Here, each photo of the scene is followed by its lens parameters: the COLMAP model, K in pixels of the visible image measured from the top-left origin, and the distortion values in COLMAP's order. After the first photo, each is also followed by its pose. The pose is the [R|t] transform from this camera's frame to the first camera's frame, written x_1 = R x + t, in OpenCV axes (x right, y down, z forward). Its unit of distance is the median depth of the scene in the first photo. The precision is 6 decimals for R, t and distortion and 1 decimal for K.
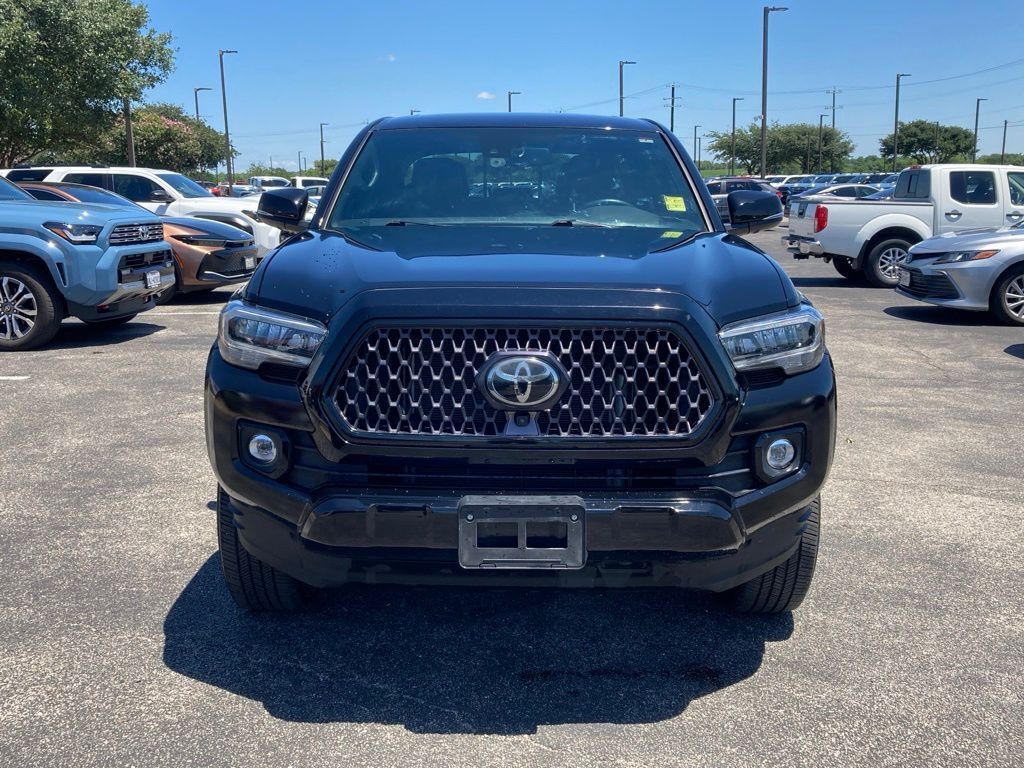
lens RADIAL K [[1052.8, 0, 494.2], [0, 1052.8, 385.5], [0, 0, 1]] dist [0.016061, 0.007902]
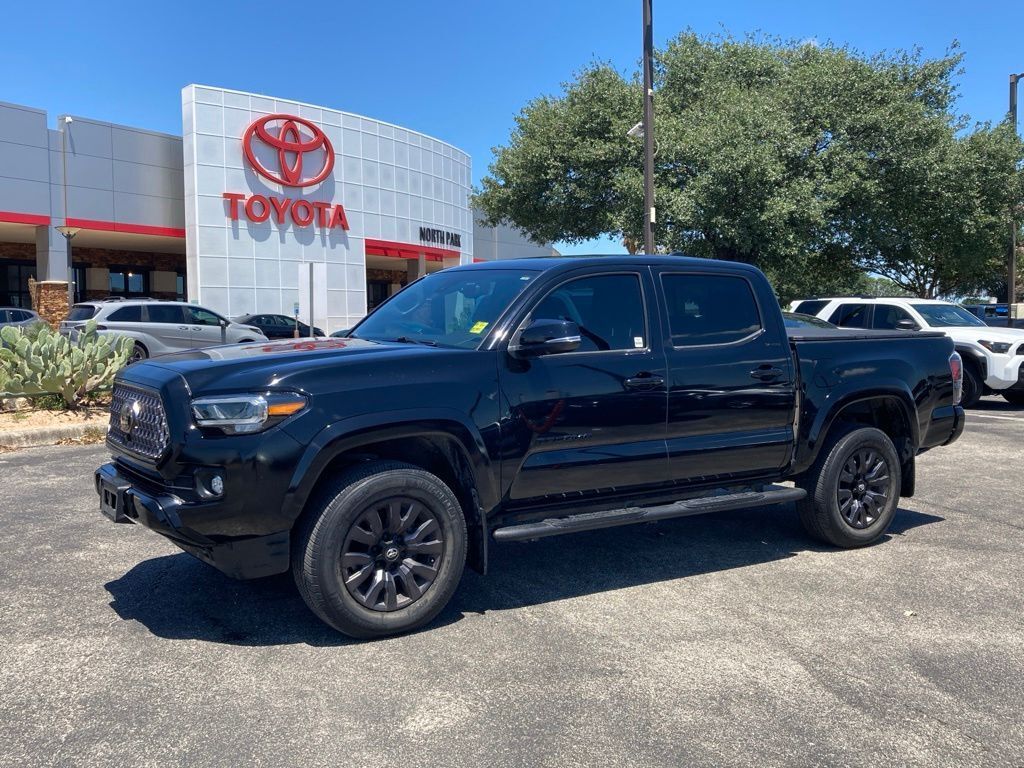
lens RADIAL K [[1052.8, 0, 494.2], [0, 1052.8, 385.5], [0, 0, 1]] dist [0.016061, 0.007902]
pose [[0.551403, 0.065751, -0.831644, 1.389448], [-0.164459, 0.985894, -0.031095, -0.078287], [0.817868, 0.153917, 0.554438, 0.357887]]
